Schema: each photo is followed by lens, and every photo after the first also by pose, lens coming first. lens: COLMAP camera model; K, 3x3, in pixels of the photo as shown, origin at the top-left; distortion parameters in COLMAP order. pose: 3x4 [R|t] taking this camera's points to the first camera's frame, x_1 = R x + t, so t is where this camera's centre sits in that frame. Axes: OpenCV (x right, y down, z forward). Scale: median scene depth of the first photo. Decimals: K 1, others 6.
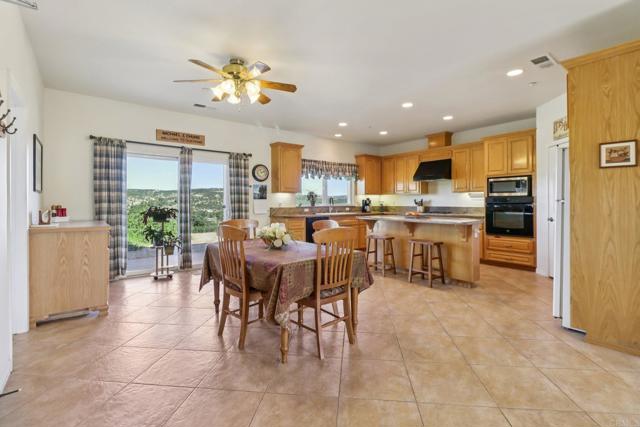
lens RADIAL K [[296.9, 0, 319.9], [0, 296.9, 208.9], [0, 0, 1]] dist [0.003834, -0.000363]
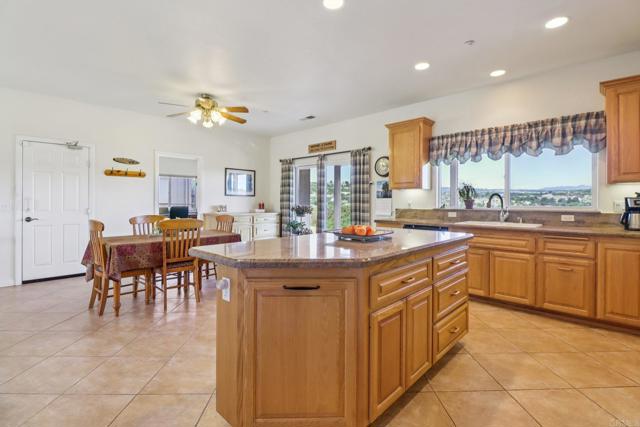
lens RADIAL K [[296.9, 0, 316.3], [0, 296.9, 198.6], [0, 0, 1]] dist [0.003834, -0.000363]
pose [[0.133460, 0.001542, -0.991053, 0.603828], [-0.018664, 0.999825, -0.000958, -0.026703], [0.990878, 0.018625, 0.133466, 0.700404]]
